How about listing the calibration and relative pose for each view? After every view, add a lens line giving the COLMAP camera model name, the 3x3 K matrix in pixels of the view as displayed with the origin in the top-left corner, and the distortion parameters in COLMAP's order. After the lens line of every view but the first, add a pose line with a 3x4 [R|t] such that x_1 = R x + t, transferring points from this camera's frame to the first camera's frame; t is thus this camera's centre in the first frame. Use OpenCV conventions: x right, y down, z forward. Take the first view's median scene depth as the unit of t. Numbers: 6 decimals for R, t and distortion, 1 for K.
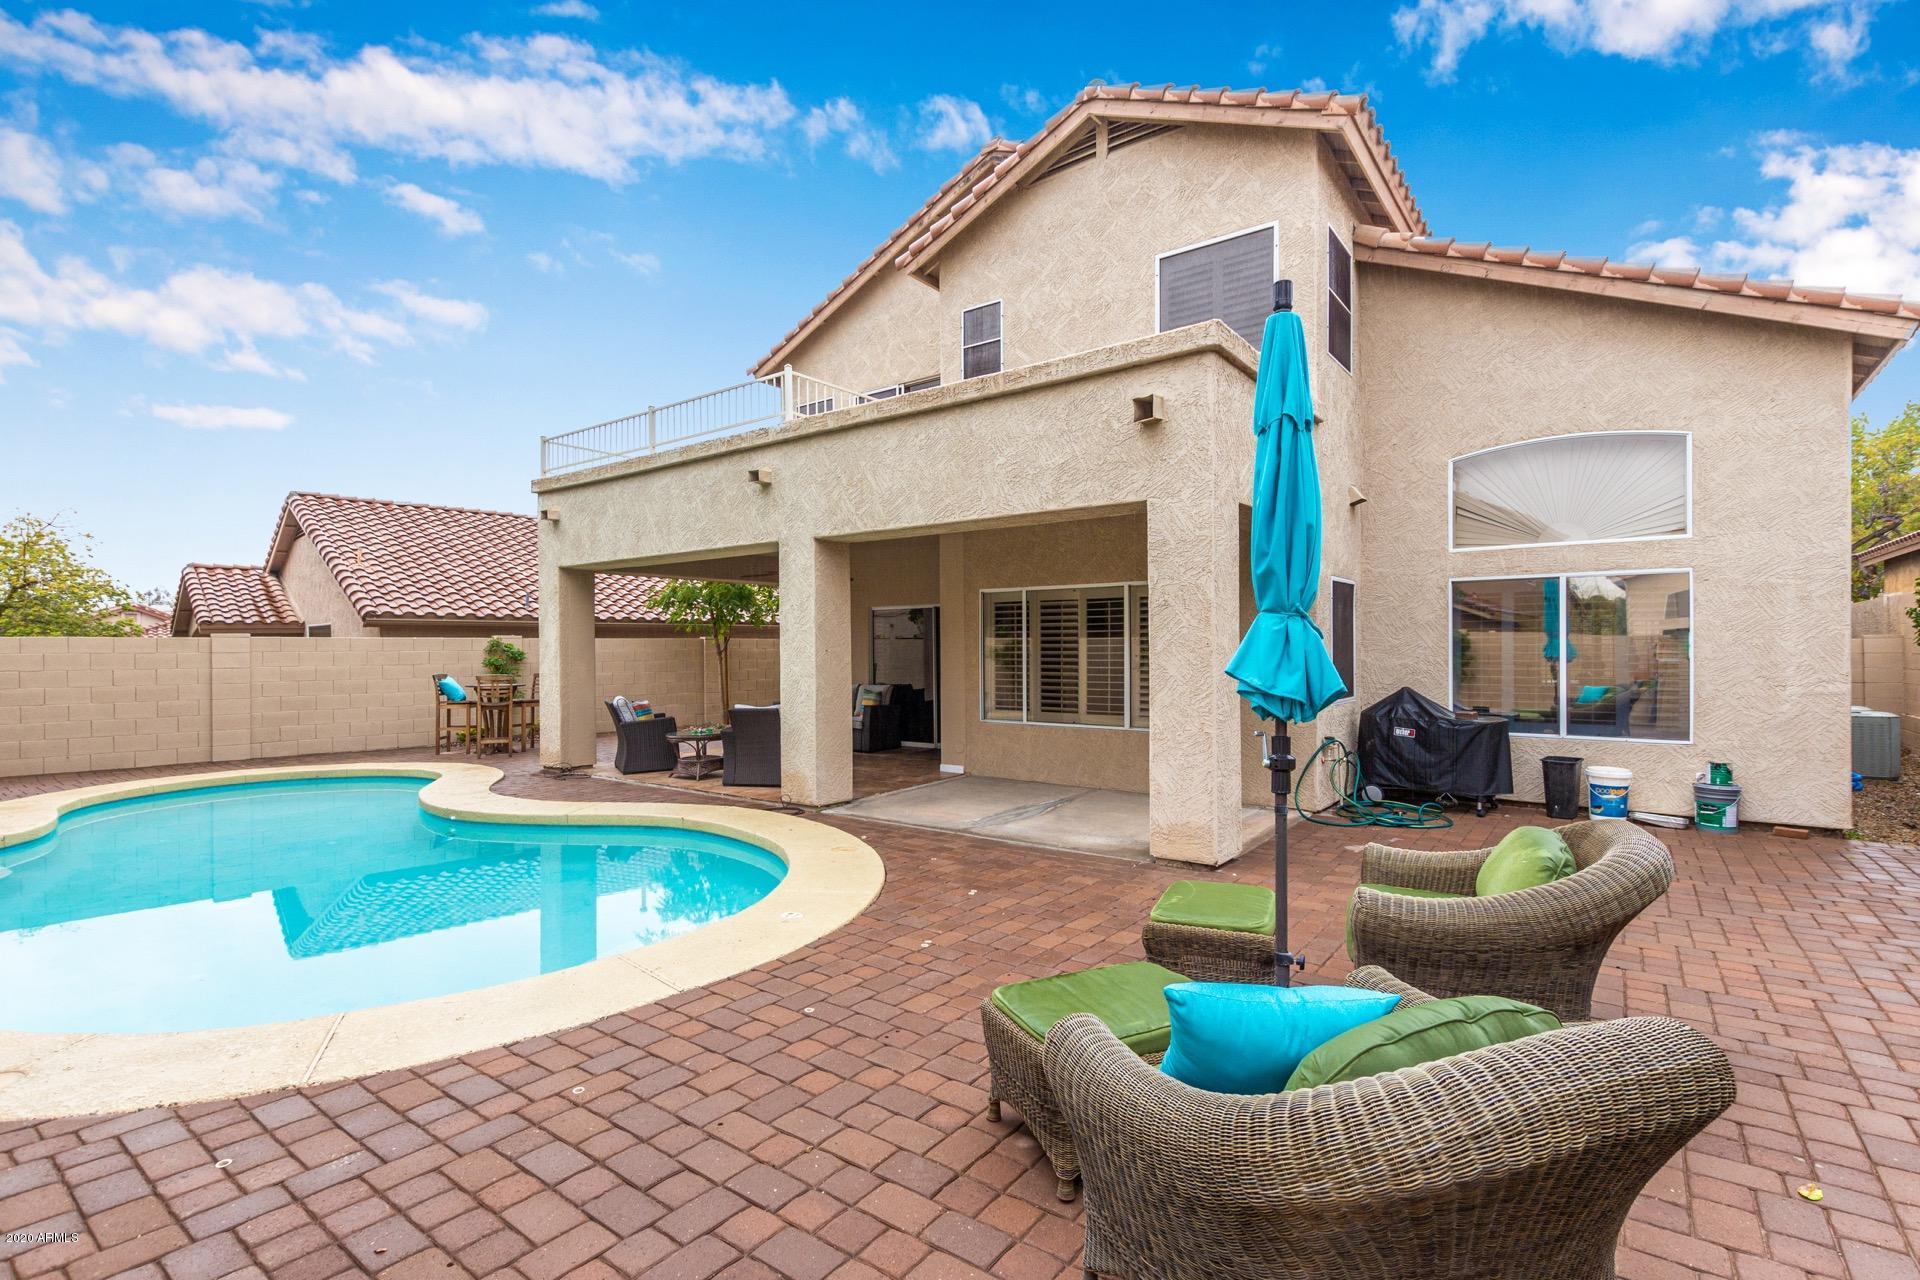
lens RADIAL K [[888.1, 0, 965.0], [0, 888.1, 651.2], [0, 0, 1]] dist [0.000224, 0.000278]
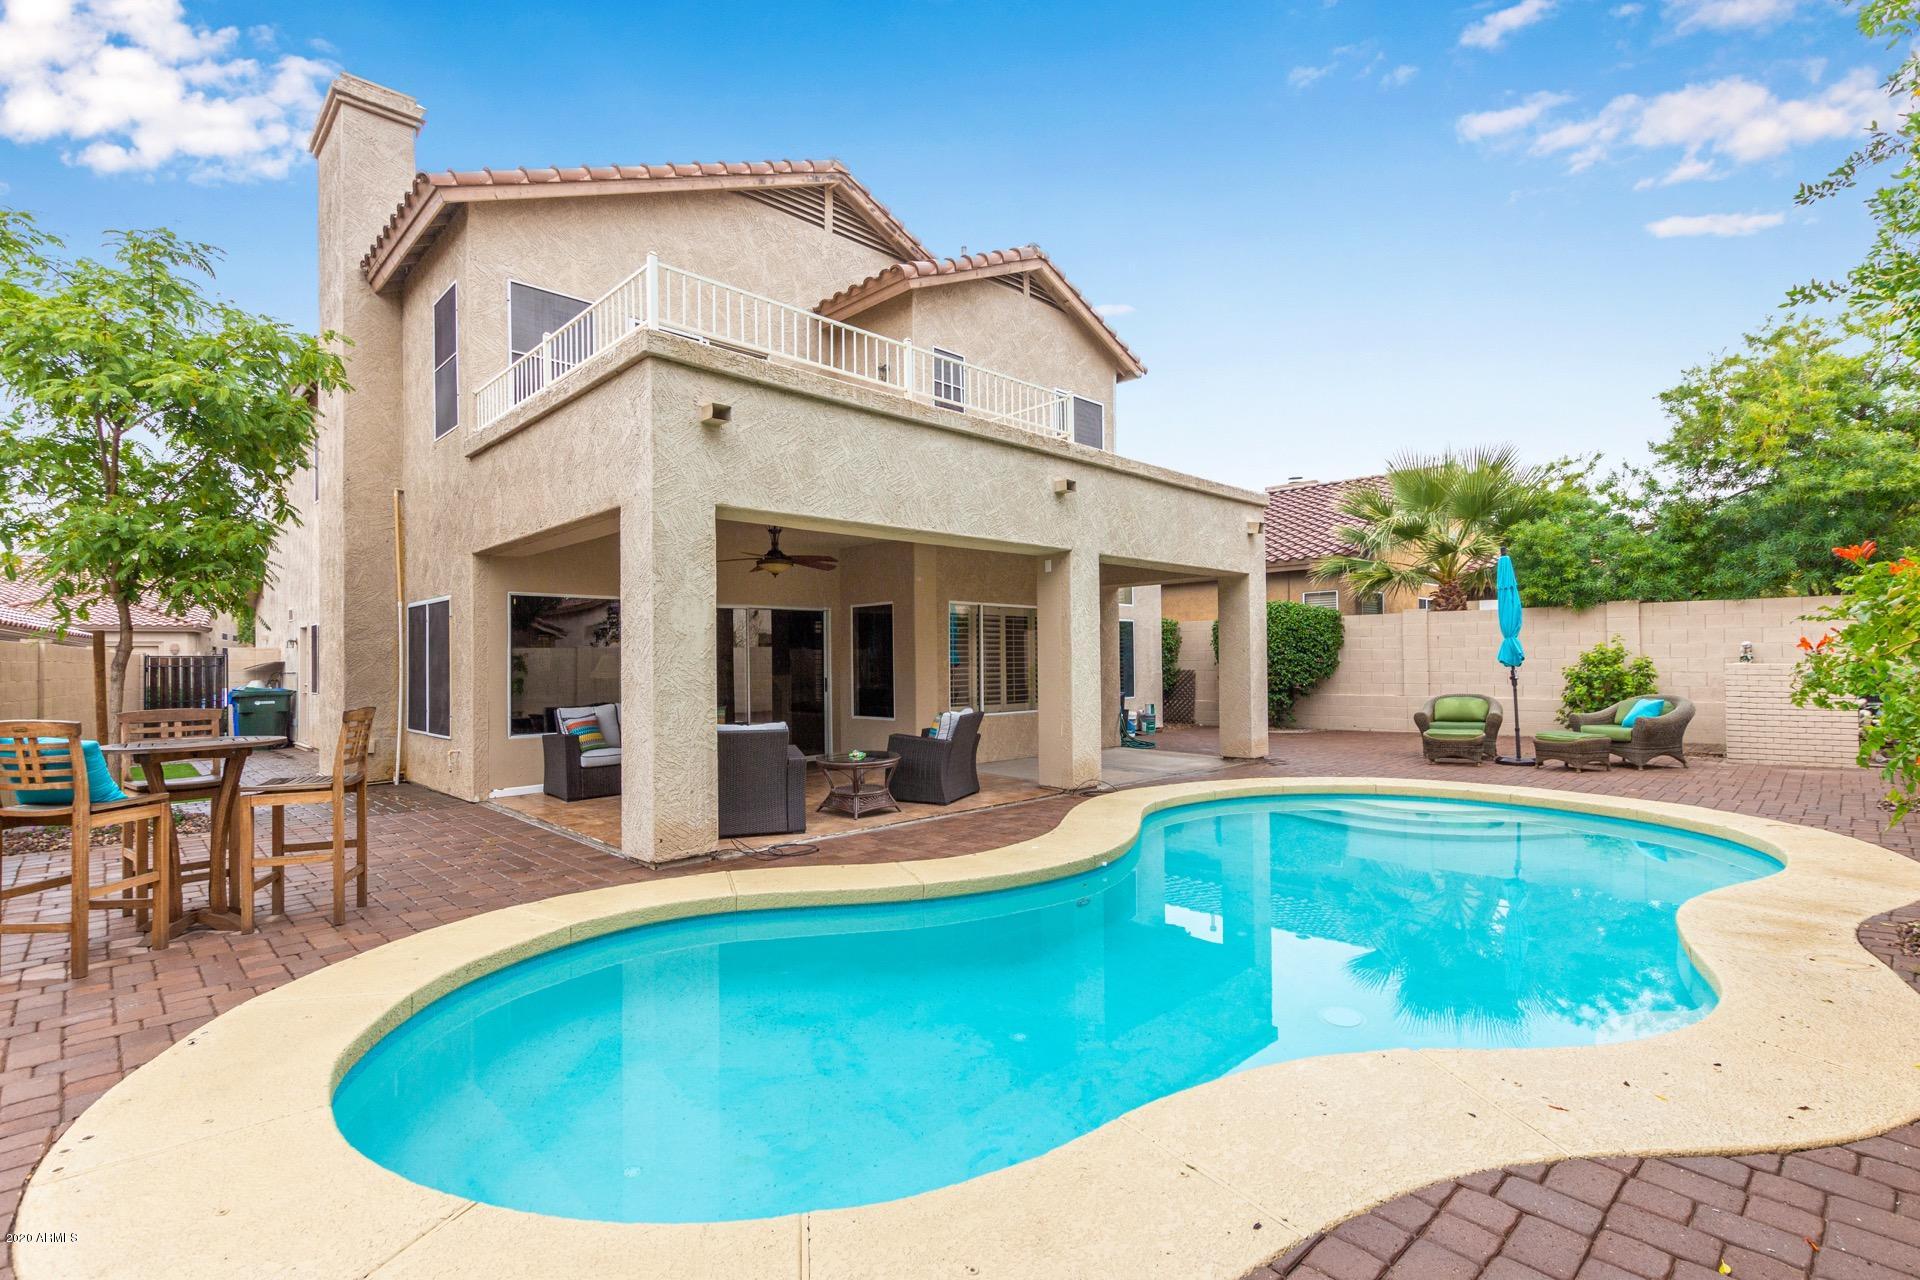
lens RADIAL K [[888.1, 0, 942.9], [0, 888.1, 650.9], [0, 0, 1]] dist [0.000224, 0.000278]
pose [[0.179328, 0.011088, 0.983727, -1.095008], [-0.001861, 0.999939, -0.010931, 0.007536], [-0.983788, 0.000129, 0.179337, 0.816058]]
